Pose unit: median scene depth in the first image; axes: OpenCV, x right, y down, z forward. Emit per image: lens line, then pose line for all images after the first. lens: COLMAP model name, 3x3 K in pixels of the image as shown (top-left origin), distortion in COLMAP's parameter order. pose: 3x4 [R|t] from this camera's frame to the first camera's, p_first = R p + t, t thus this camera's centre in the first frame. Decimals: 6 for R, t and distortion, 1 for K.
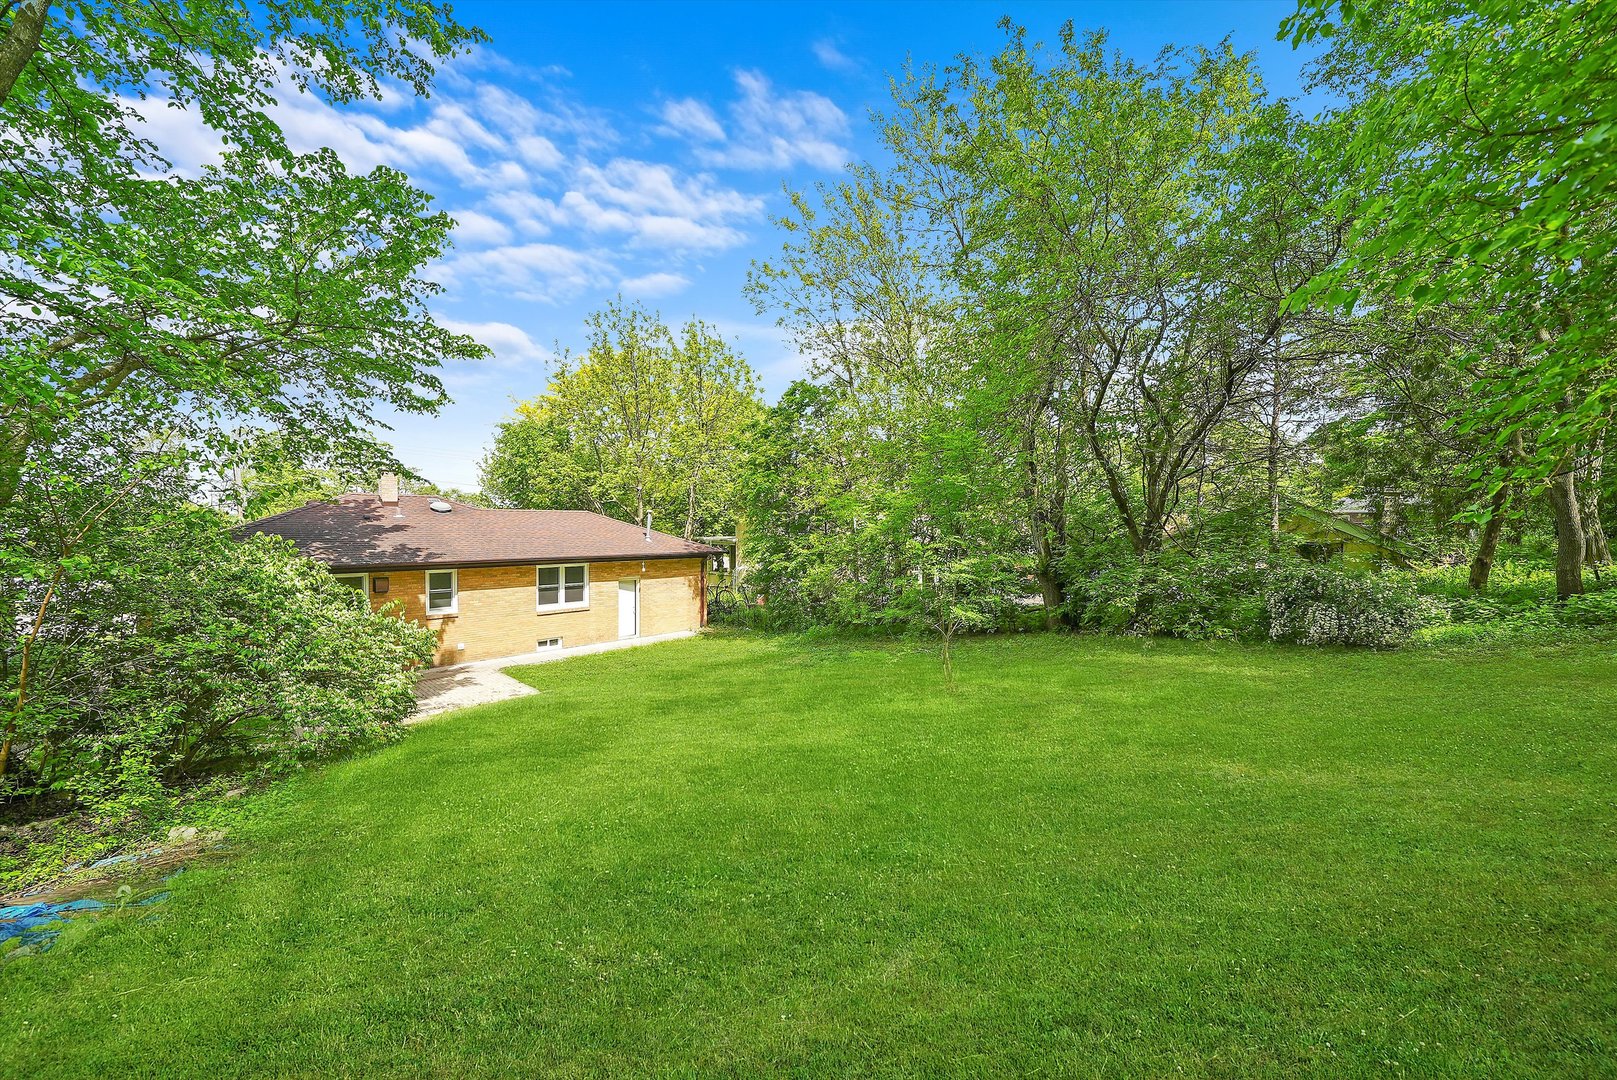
lens RADIAL K [[599.9, 0, 815.5], [0, 599.9, 536.8], [0, 0, 1]] dist [0.001703, 0.000888]
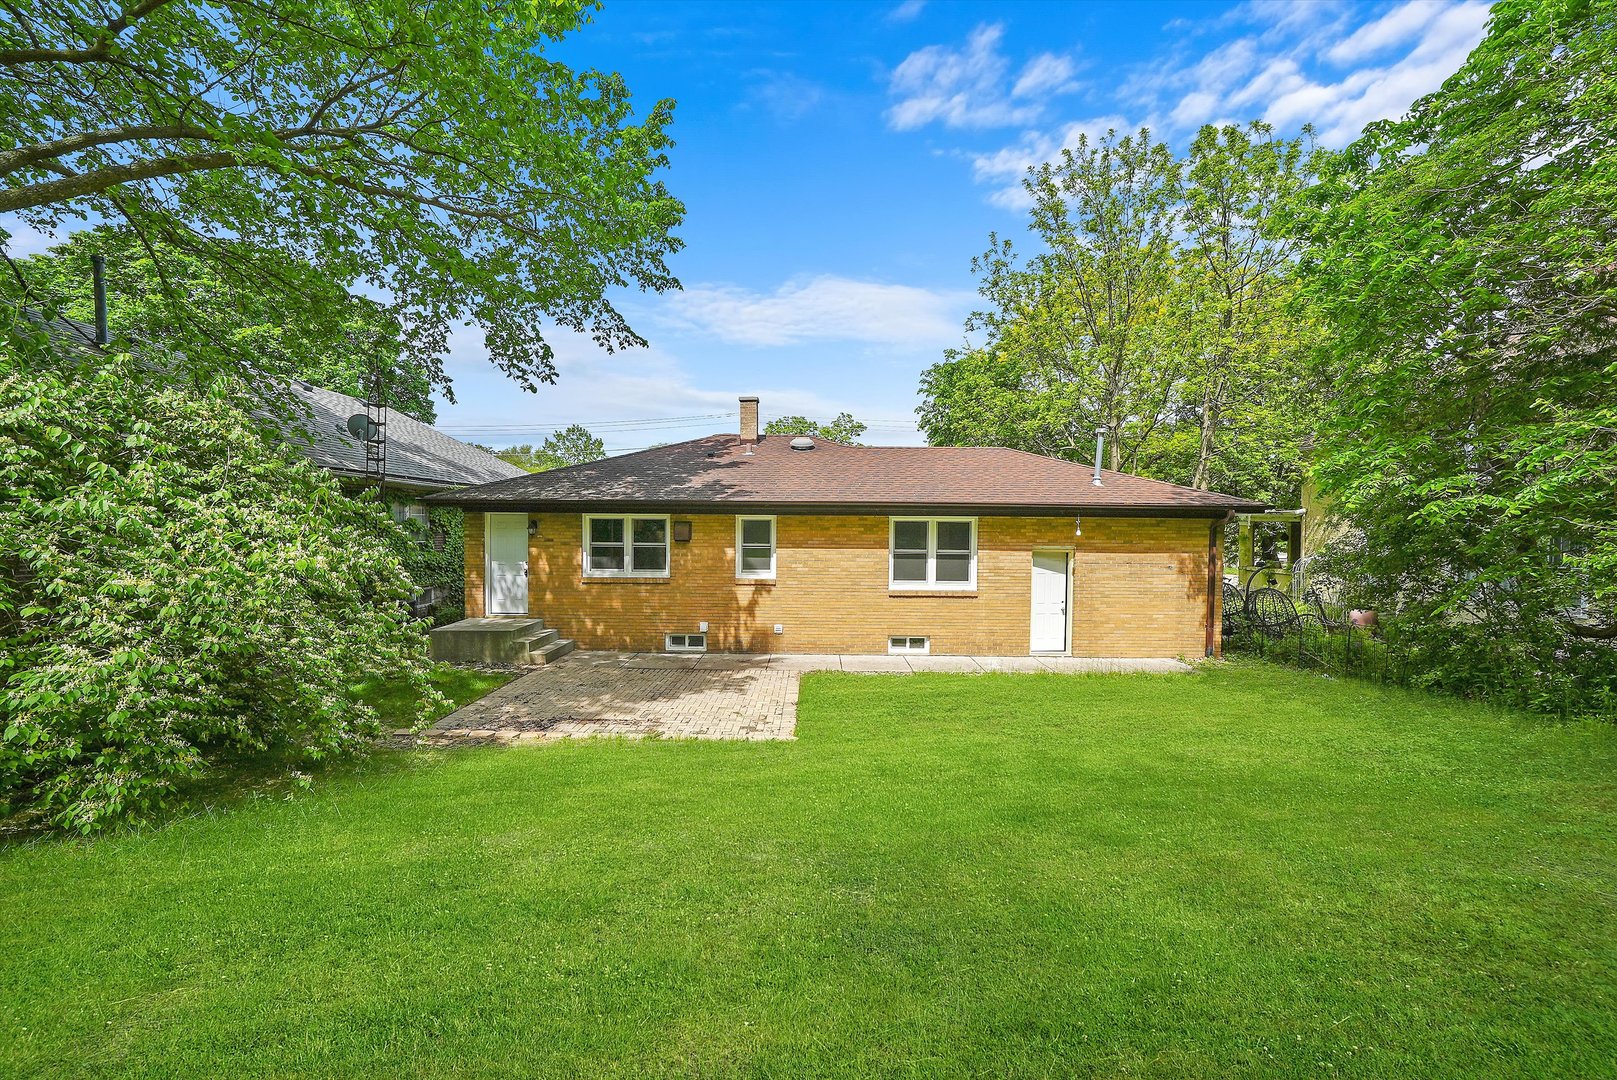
lens RADIAL K [[599.9, 0, 817.3], [0, 599.9, 540.9], [0, 0, 1]] dist [0.001703, 0.000888]
pose [[0.684319, 0.020679, -0.728890, -0.056696], [-0.019249, 0.999762, 0.010292, 0.065346], [0.728929, 0.006988, 0.684554, 0.493146]]
